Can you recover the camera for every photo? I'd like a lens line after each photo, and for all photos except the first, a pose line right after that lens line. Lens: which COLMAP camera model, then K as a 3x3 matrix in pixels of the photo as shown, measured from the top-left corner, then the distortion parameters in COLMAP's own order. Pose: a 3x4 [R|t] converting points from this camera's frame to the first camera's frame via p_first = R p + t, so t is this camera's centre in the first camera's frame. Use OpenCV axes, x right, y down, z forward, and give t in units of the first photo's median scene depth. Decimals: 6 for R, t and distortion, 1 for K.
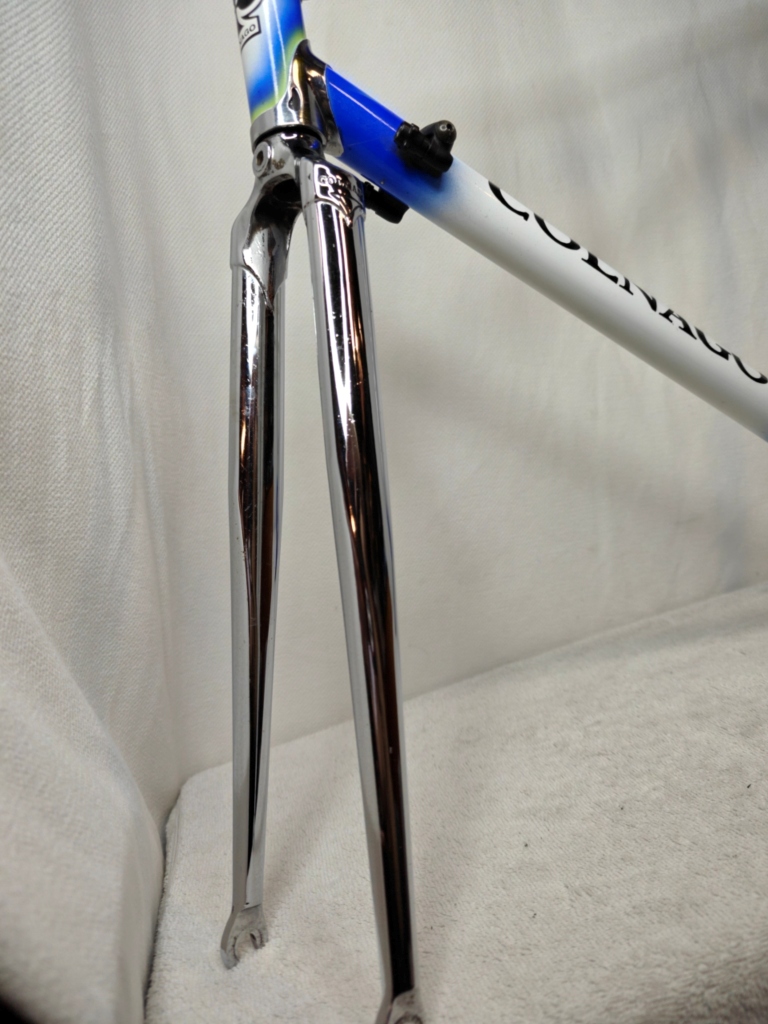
lens RADIAL K [[728.6, 0, 384.0], [0, 728.6, 512.0], [0, 0, 1]] dist [0.034225, -0.074370]
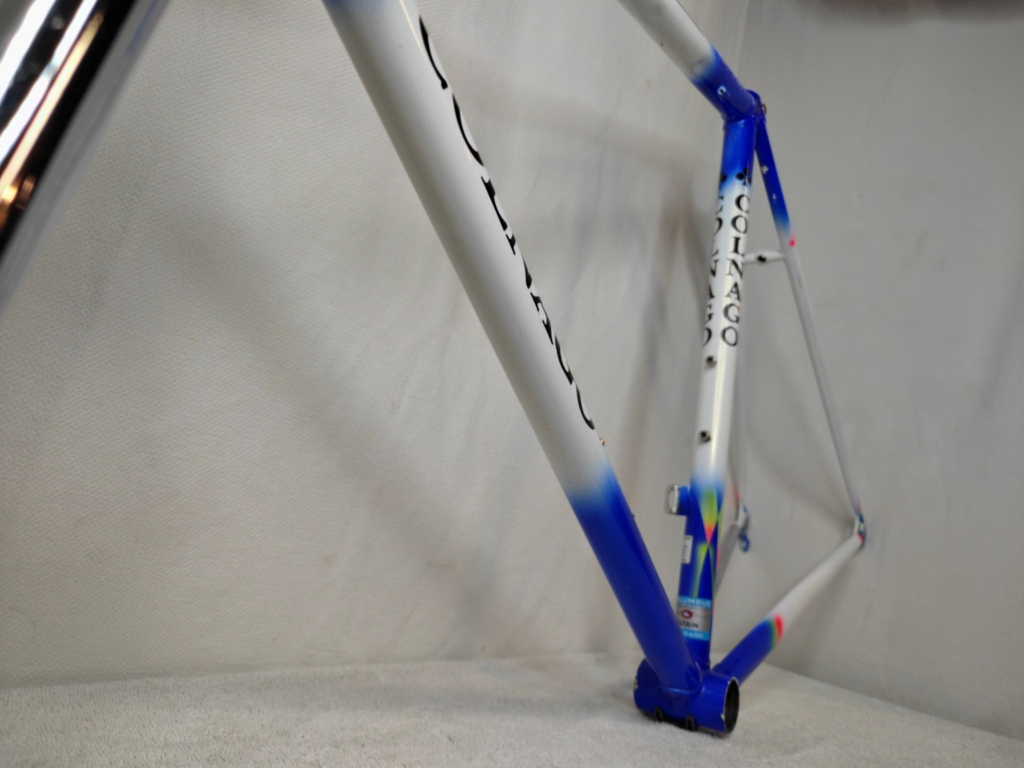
lens RADIAL K [[715.5, 0, 512.0], [0, 715.5, 384.0], [0, 0, 1]] dist [-0.008159, 0.001825]
pose [[0.806902, 0.428447, 0.406623, 0.056203], [-0.328610, 0.897634, -0.293717, 0.049431], [-0.490840, 0.103381, 0.865095, 0.242013]]
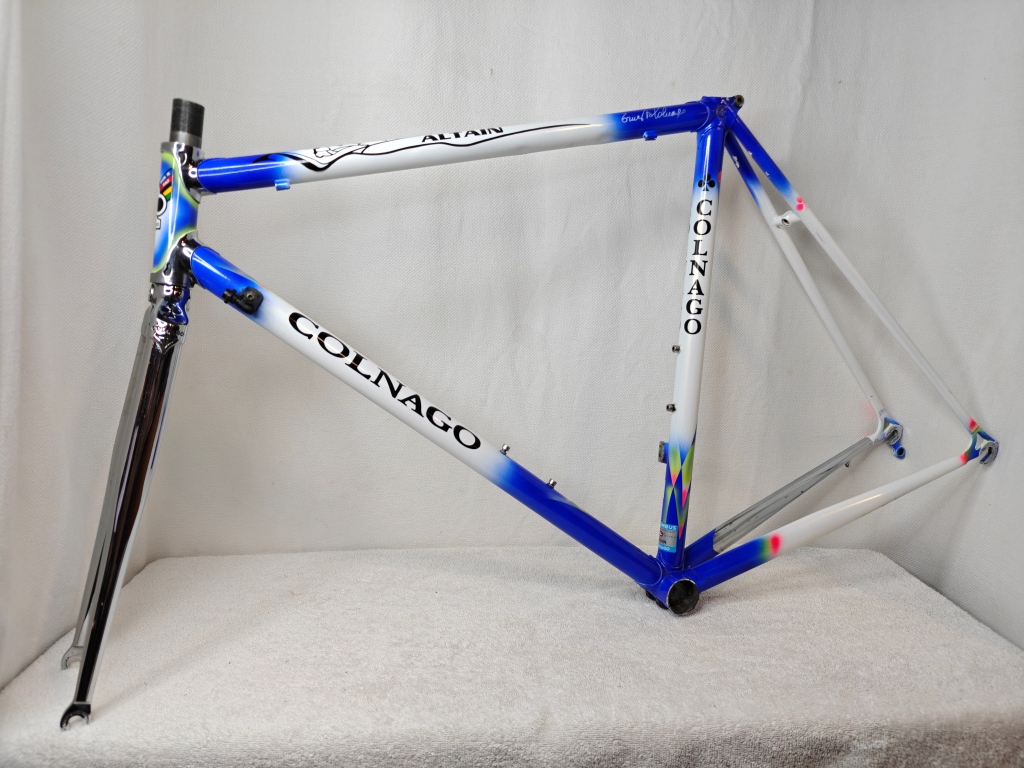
lens RADIAL K [[728.6, 0, 512.0], [0, 728.6, 384.0], [0, 0, 1]] dist [0.034225, -0.074370]
pose [[0.952657, 0.266378, -0.146588, 0.649747], [-0.247640, 0.959509, 0.134229, -0.448495], [0.176408, -0.091573, 0.980048, -0.444265]]
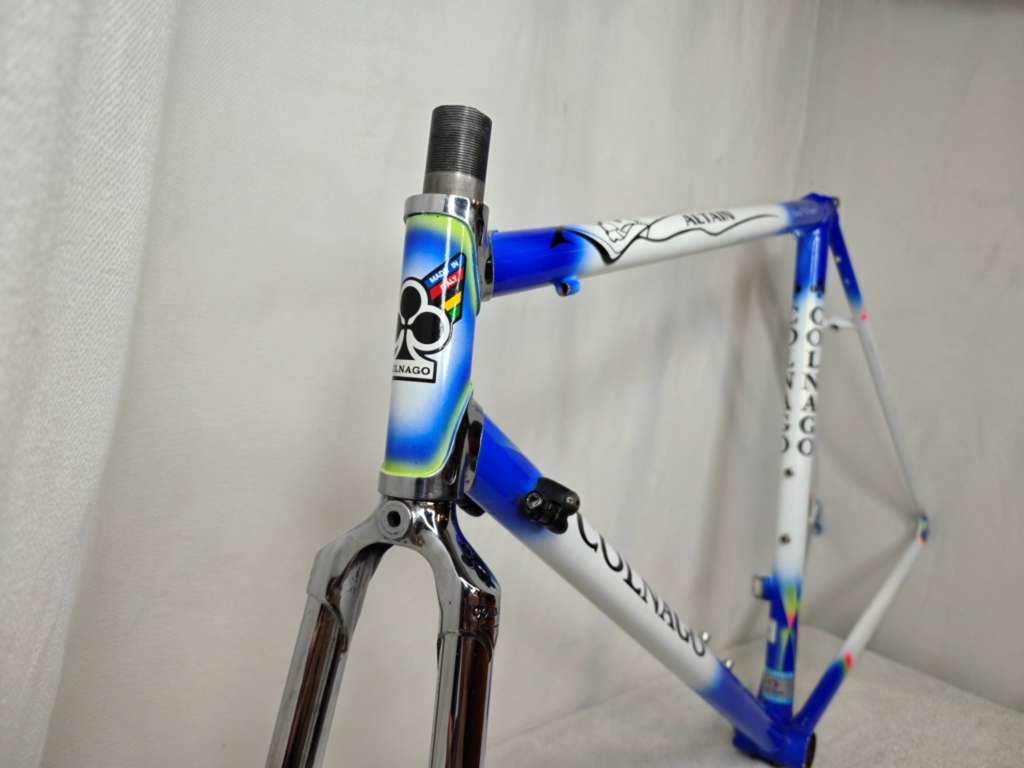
lens RADIAL K [[728.6, 0, 512.0], [0, 728.6, 384.0], [0, 0, 1]] dist [0.034225, -0.074370]
pose [[0.869109, 0.238577, 0.433278, -0.276126], [-0.247617, 0.968173, -0.036415, -0.384858], [-0.428176, -0.075639, 0.900524, 0.106516]]
